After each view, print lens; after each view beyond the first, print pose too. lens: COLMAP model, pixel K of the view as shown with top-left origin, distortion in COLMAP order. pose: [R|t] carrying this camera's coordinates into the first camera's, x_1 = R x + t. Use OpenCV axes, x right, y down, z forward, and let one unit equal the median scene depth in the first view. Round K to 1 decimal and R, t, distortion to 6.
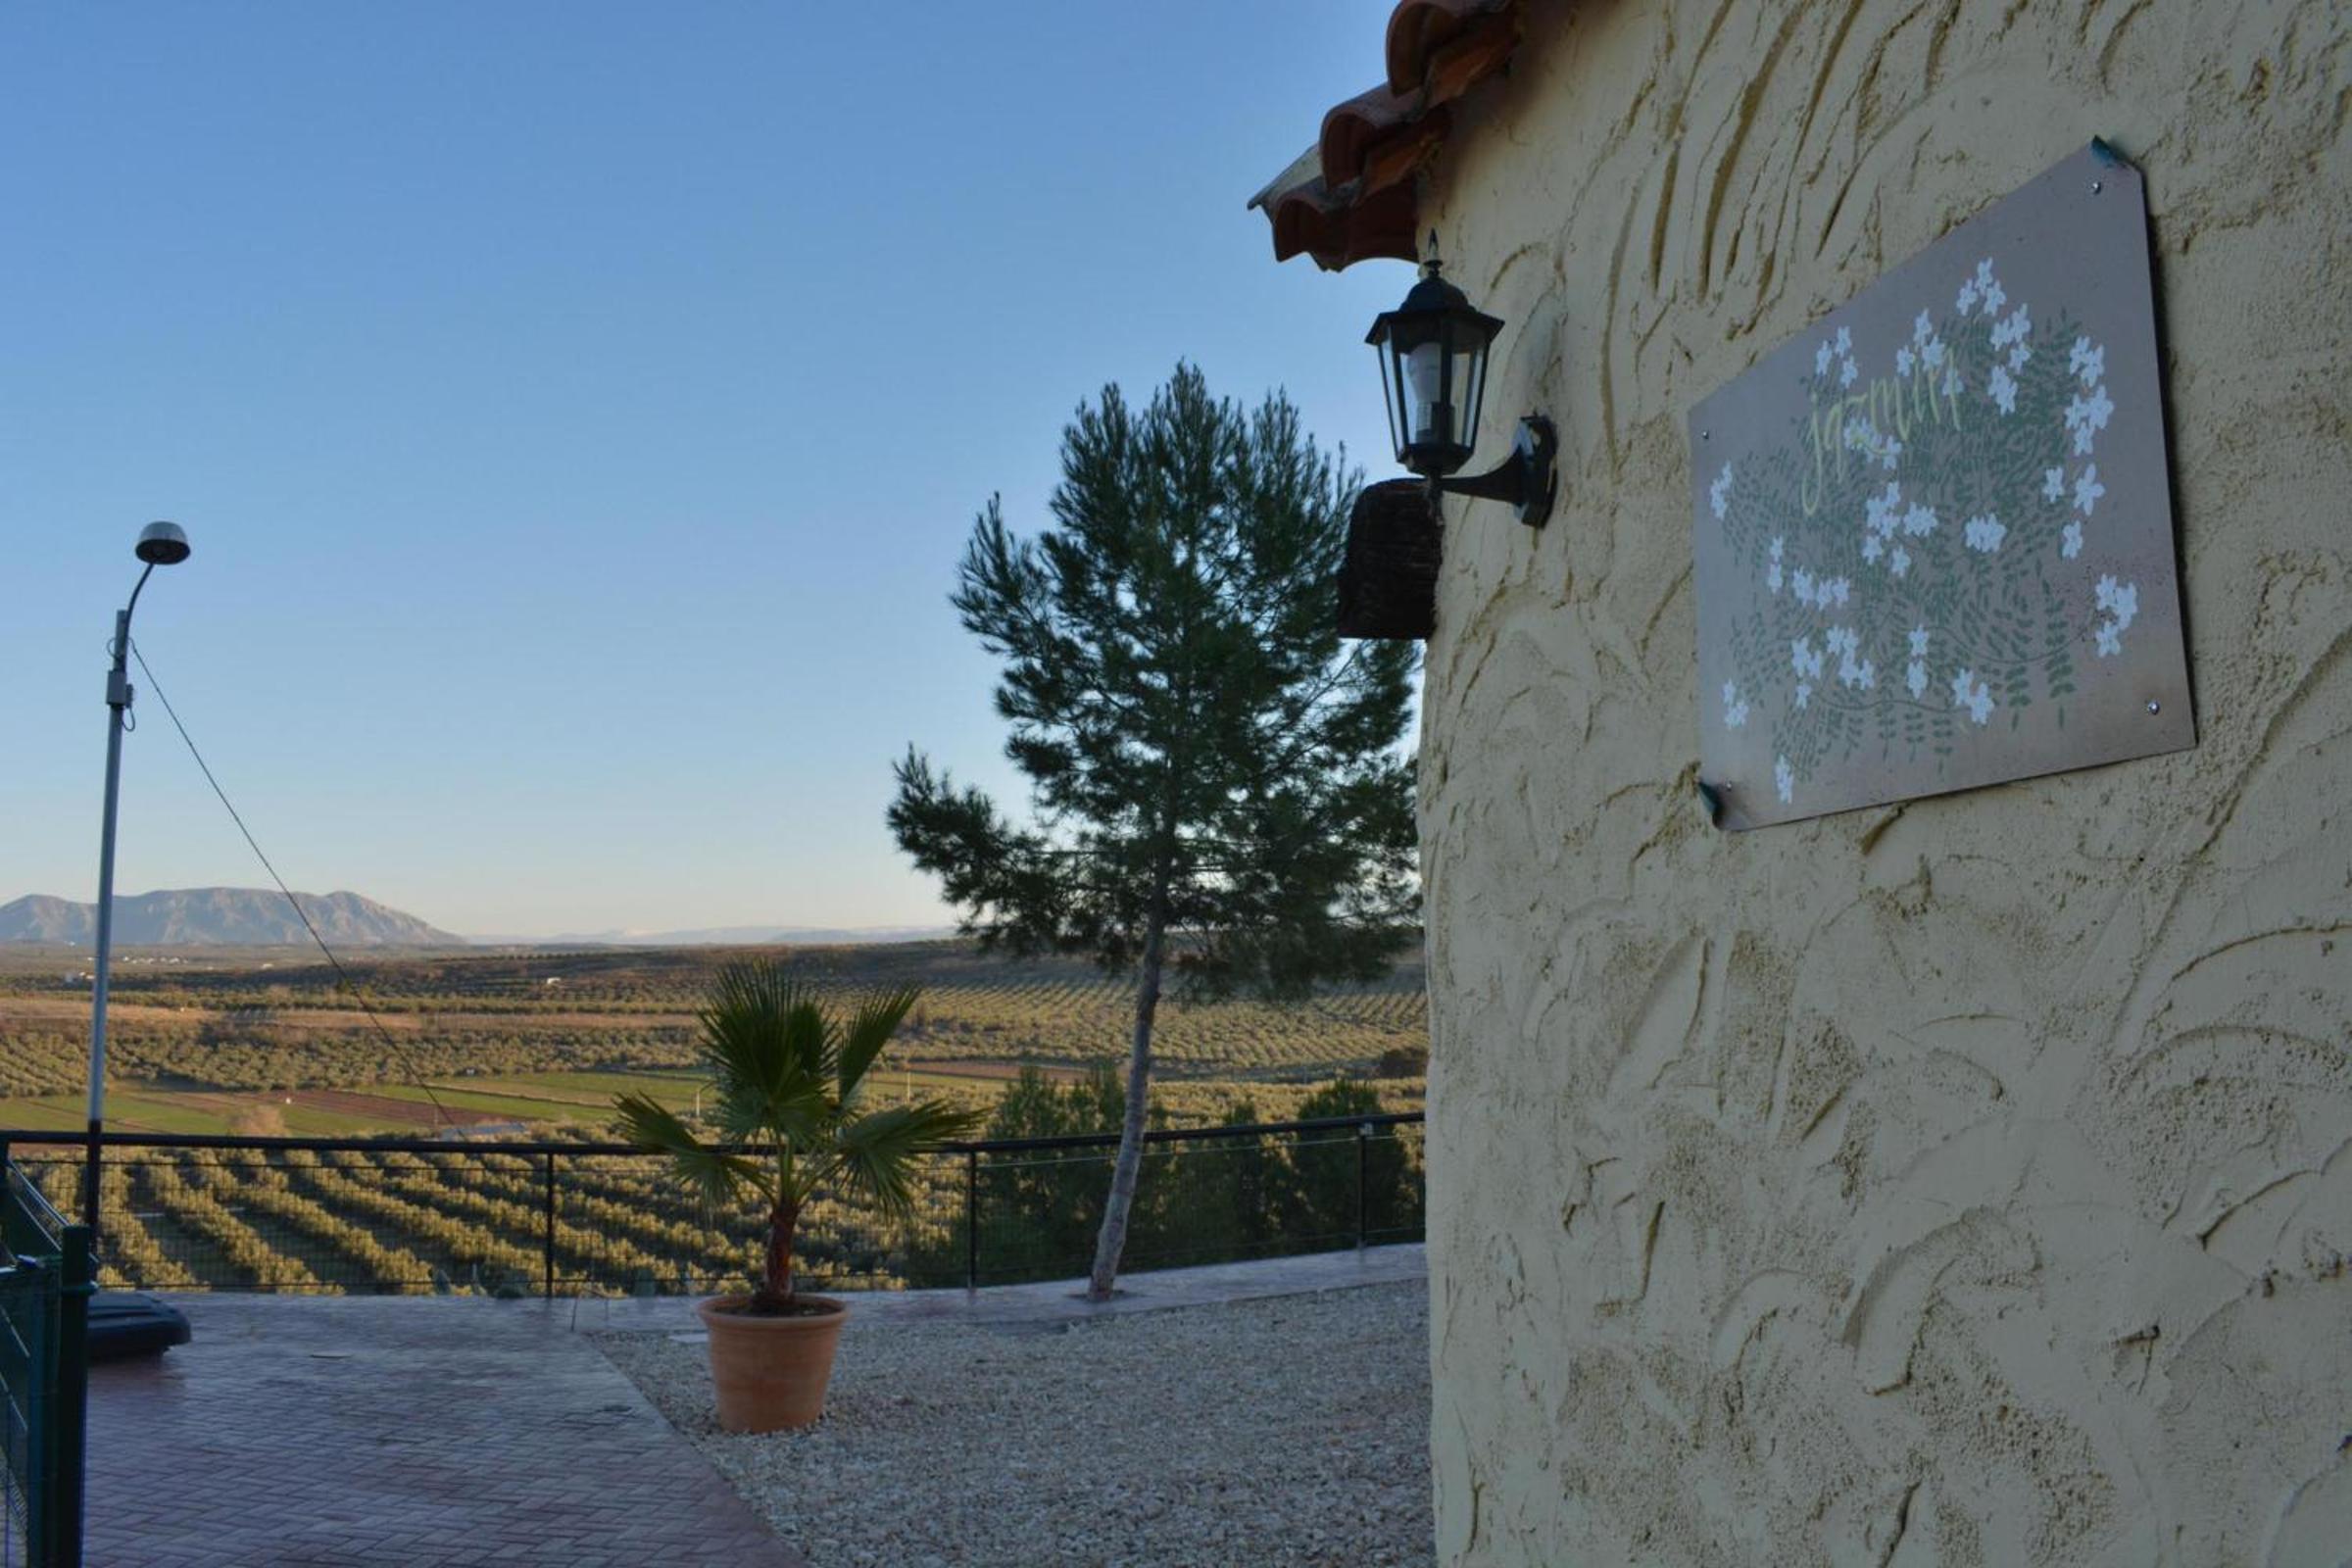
lens RADIAL K [[2058.0, 0, 1176.7], [0, 2058.0, 802.0], [0, 0, 1]] dist [-0.073576, 0.006199]
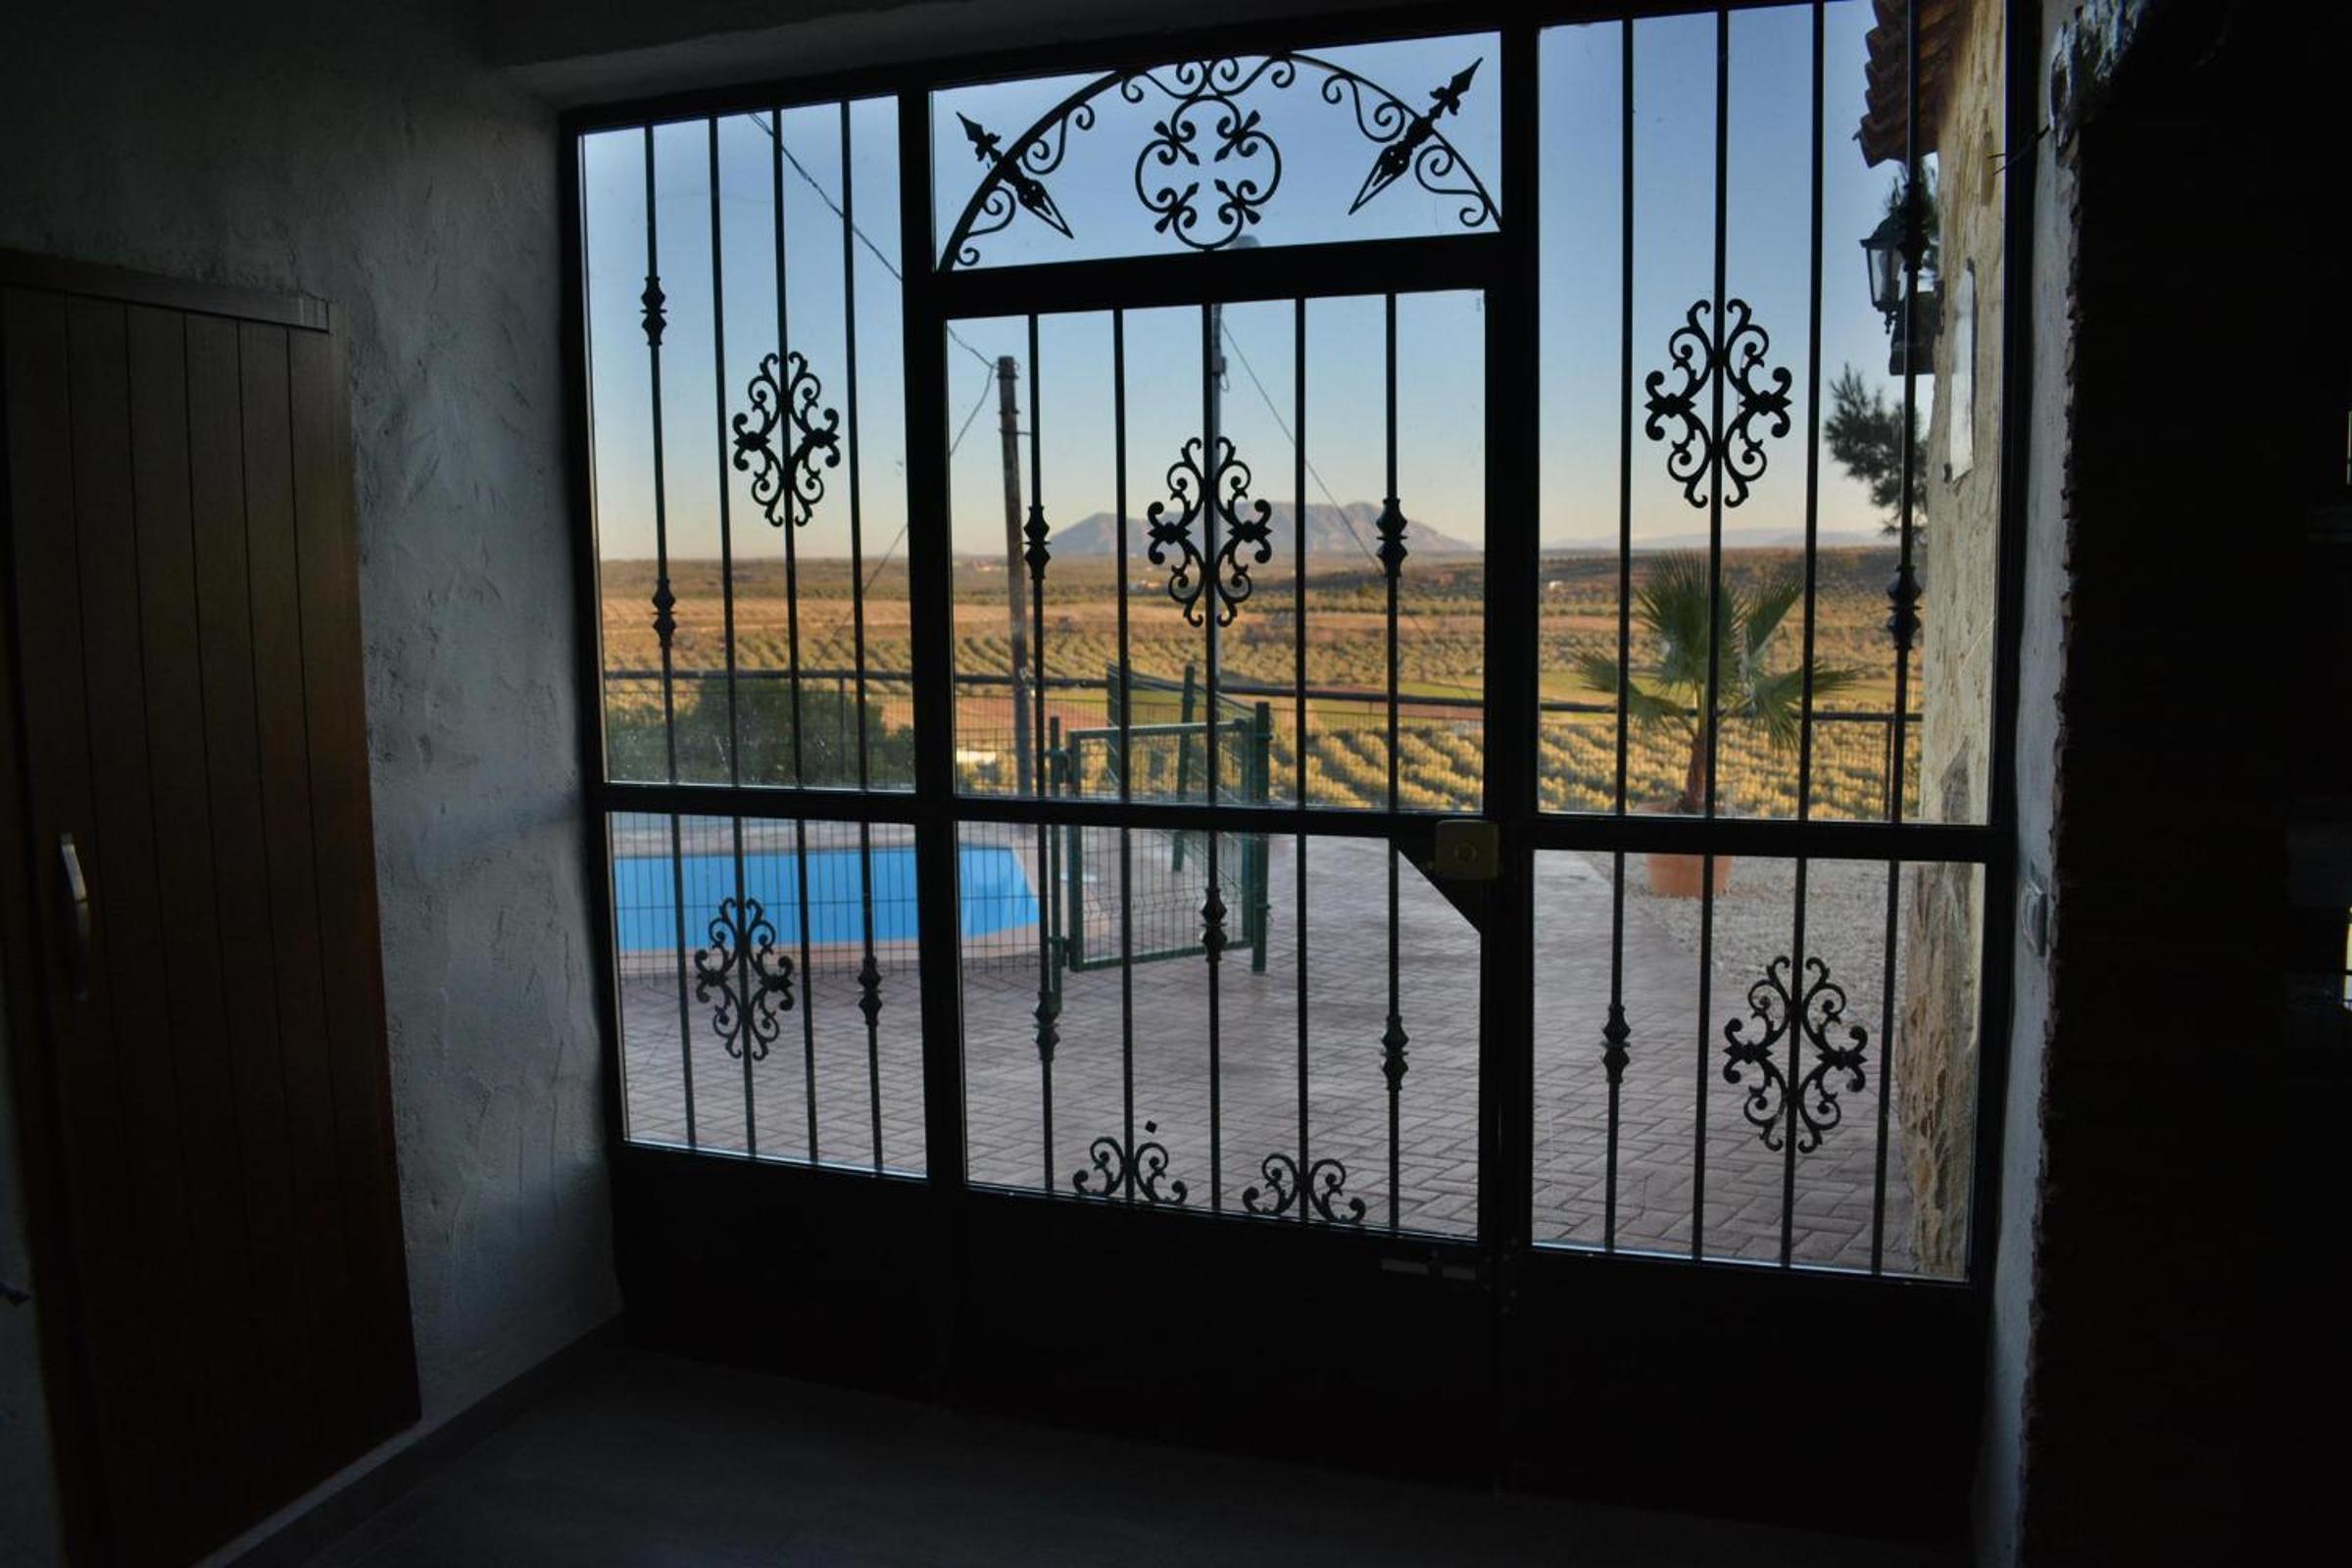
lens RADIAL K [[2058.0, 0, 1171.1], [0, 2058.0, 800.4], [0, 0, 1]] dist [-0.073576, 0.006199]
pose [[0.886902, 0.044411, -0.459817, 0.066151], [0.044047, 0.982704, 0.179871, -0.010436], [0.459853, -0.179781, 0.869606, -0.179547]]
